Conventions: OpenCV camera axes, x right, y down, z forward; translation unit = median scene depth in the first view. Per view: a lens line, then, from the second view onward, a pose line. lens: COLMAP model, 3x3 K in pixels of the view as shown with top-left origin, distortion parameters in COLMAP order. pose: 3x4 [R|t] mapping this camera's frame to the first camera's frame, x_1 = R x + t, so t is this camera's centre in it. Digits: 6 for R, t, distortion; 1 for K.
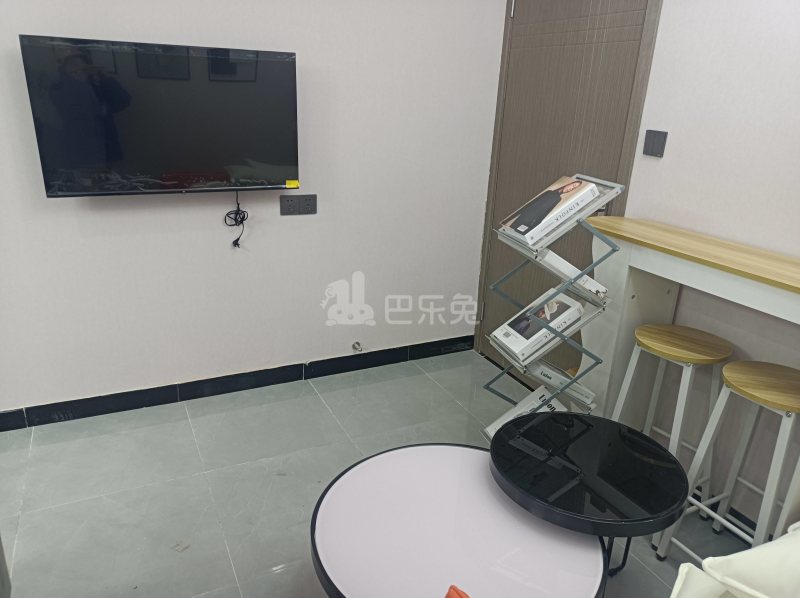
lens RADIAL K [[593.8, 0, 400.0], [0, 593.8, 299.0], [0, 0, 1]] dist [0.049014, -0.039766]
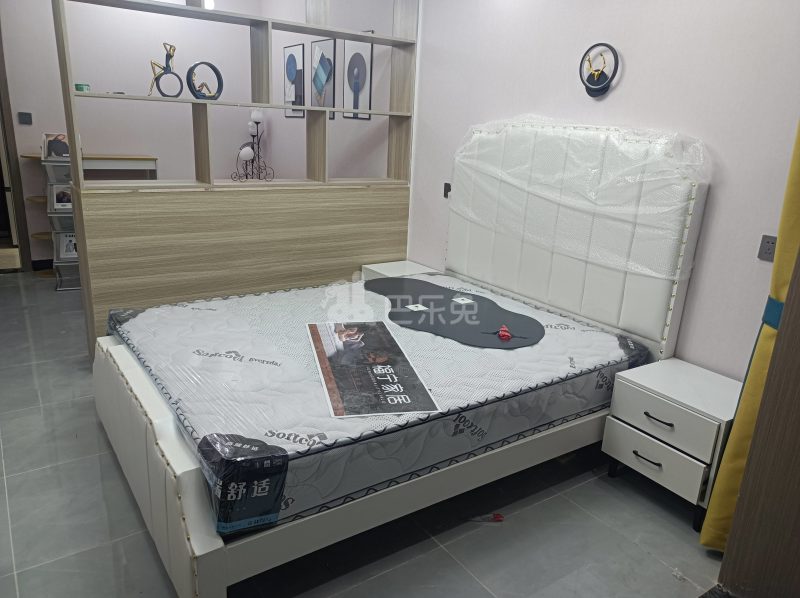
lens RADIAL K [[593.8, 0, 400.0], [0, 593.8, 299.0], [0, 0, 1]] dist [0.049014, -0.039766]
pose [[-0.134094, -0.329676, 0.934523, -2.085650], [0.278506, 0.892493, 0.354811, -0.071860], [-0.951028, 0.307848, -0.027861, -0.042064]]
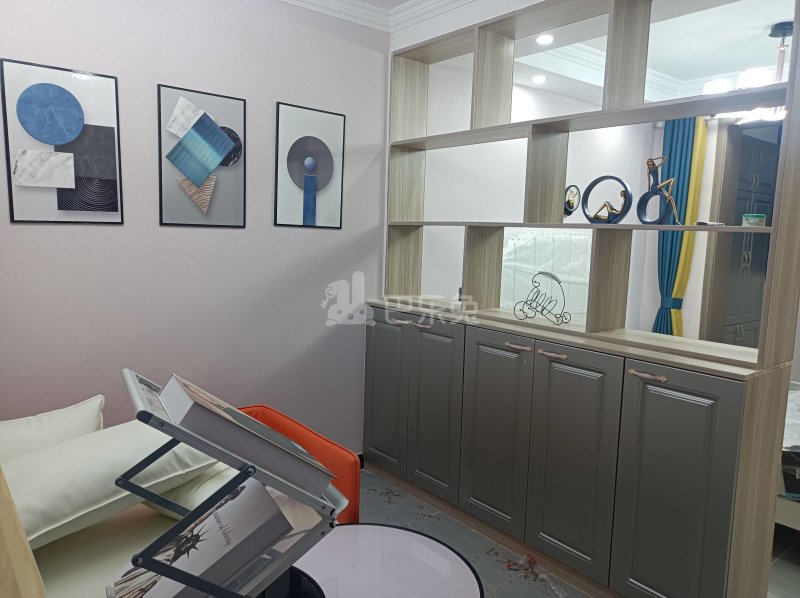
lens RADIAL K [[593.8, 0, 400.0], [0, 593.8, 299.0], [0, 0, 1]] dist [0.049014, -0.039766]
pose [[-0.972700, -0.047217, -0.227210, 0.206722], [-0.142035, 0.895408, 0.421984, -0.419910], [0.183520, 0.442736, -0.877670, 1.229479]]
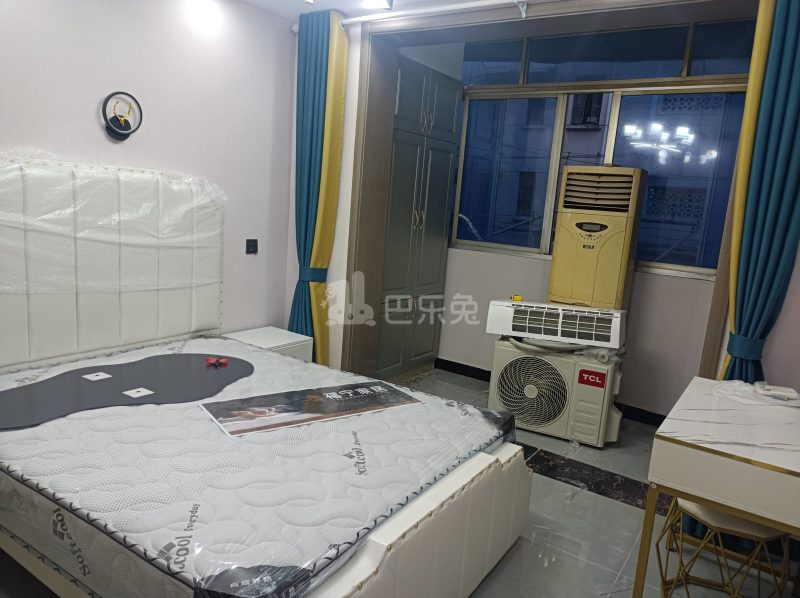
lens RADIAL K [[593.8, 0, 400.0], [0, 593.8, 299.0], [0, 0, 1]] dist [0.049014, -0.039766]
pose [[-0.862729, -0.026875, -0.504952, -0.687659], [-0.274743, 0.863246, 0.423465, -0.321228], [0.424518, 0.504068, -0.752131, 0.848045]]
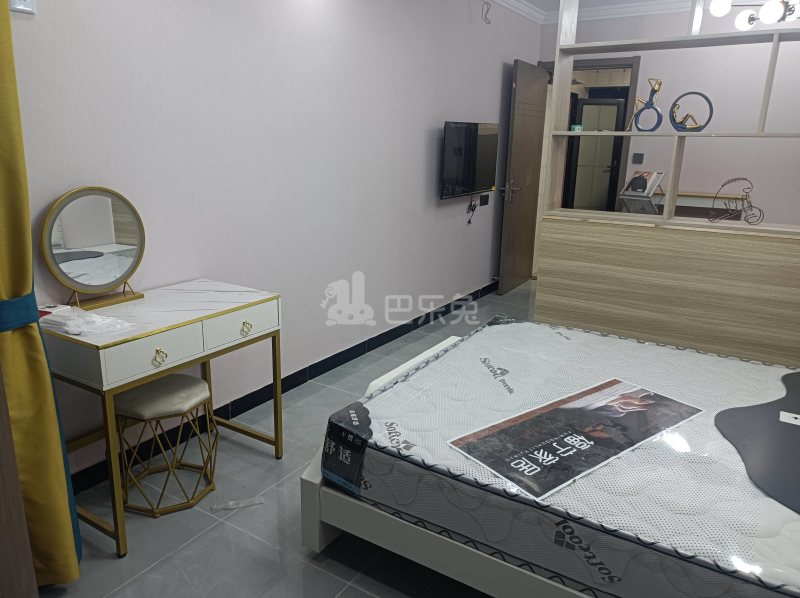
lens RADIAL K [[593.8, 0, 400.0], [0, 593.8, 299.0], [0, 0, 1]] dist [0.049014, -0.039766]
pose [[0.854576, -0.161044, 0.493725, -1.773606], [0.189793, 0.981789, -0.008267, 0.148437], [-0.483403, 0.100770, 0.869579, -0.634608]]
